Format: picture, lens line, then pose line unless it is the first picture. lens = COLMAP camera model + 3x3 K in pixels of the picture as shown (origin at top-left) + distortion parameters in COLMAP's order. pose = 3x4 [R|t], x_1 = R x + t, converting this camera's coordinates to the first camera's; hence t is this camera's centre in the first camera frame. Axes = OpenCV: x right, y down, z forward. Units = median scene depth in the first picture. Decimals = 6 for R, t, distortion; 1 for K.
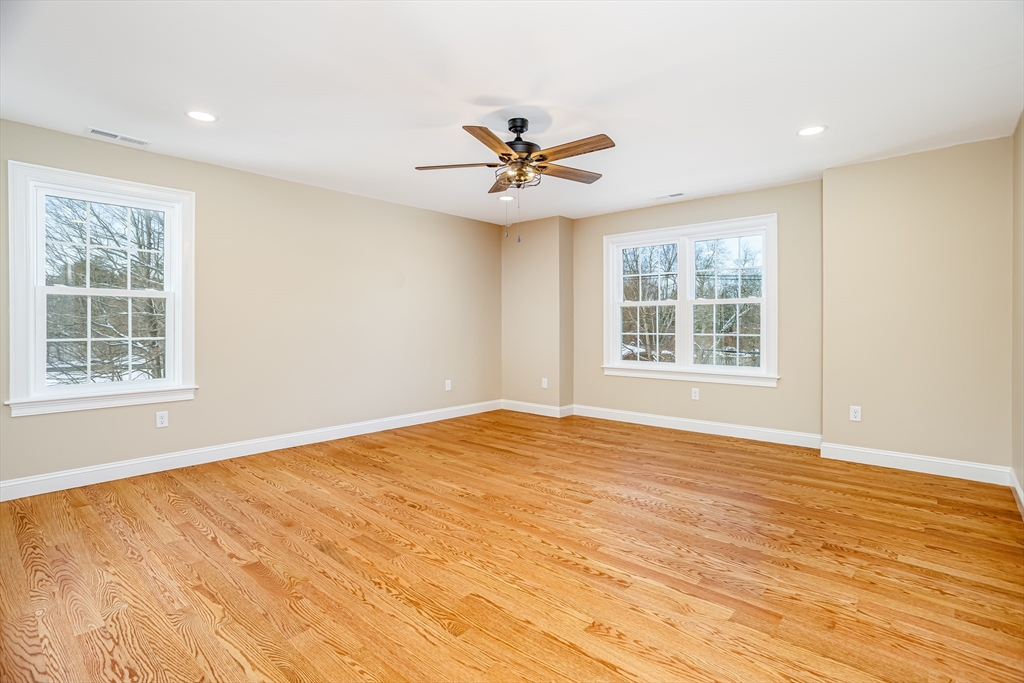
lens RADIAL K [[495.7, 0, 512.6], [0, 495.7, 338.3], [0, 0, 1]] dist [-0.041117, 0.018895]
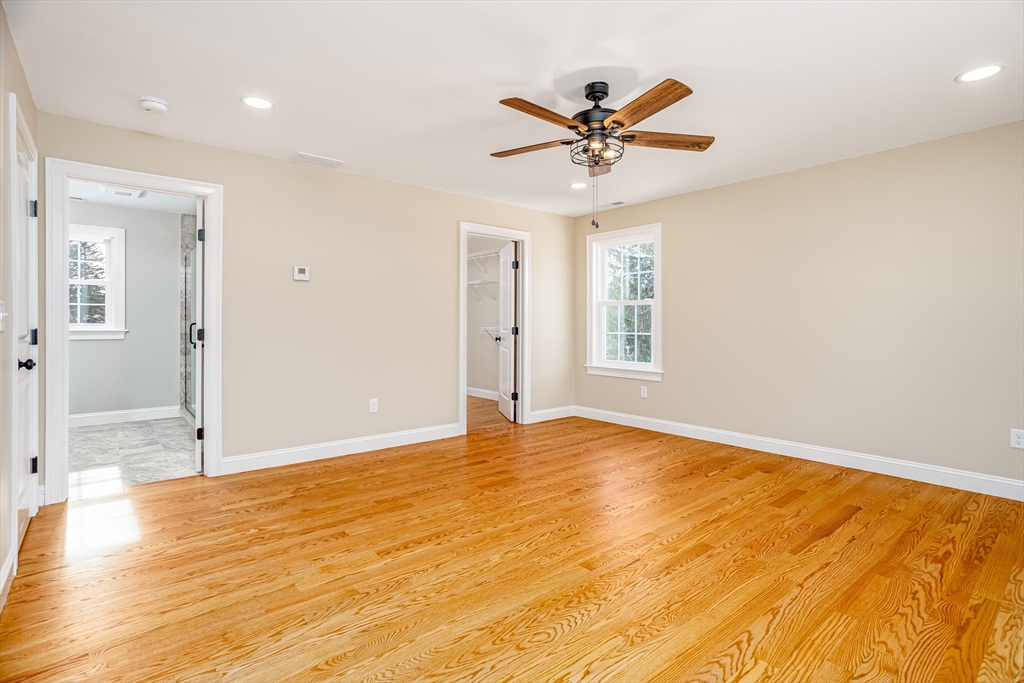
lens RADIAL K [[495.7, 0, 508.5], [0, 495.7, 323.6], [0, 0, 1]] dist [-0.041117, 0.018895]
pose [[-0.145580, 0.001117, -0.989346, 1.083223], [-0.028139, 0.999590, 0.005269, -0.038121], [0.988946, 0.028606, -0.145489, 1.188334]]
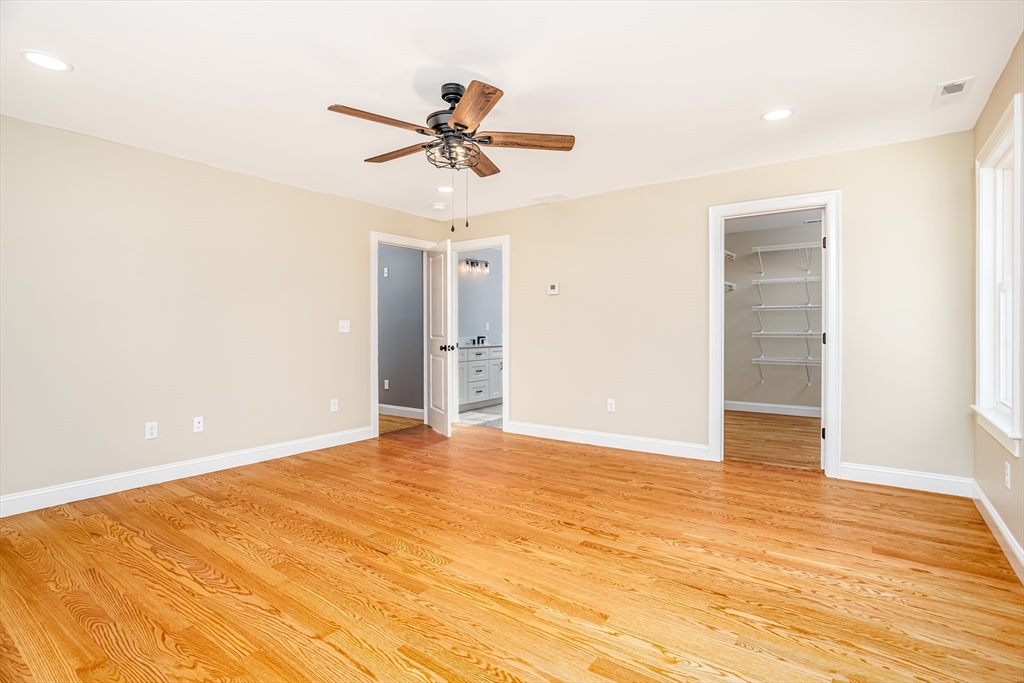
lens RADIAL K [[495.7, 0, 516.8], [0, 495.7, 337.0], [0, 0, 1]] dist [-0.041117, 0.018895]
pose [[-0.993912, 0.007244, -0.109939, -0.004429], [0.002466, 0.999049, 0.043540, -0.066710], [0.110150, 0.043004, -0.992984, 2.270413]]
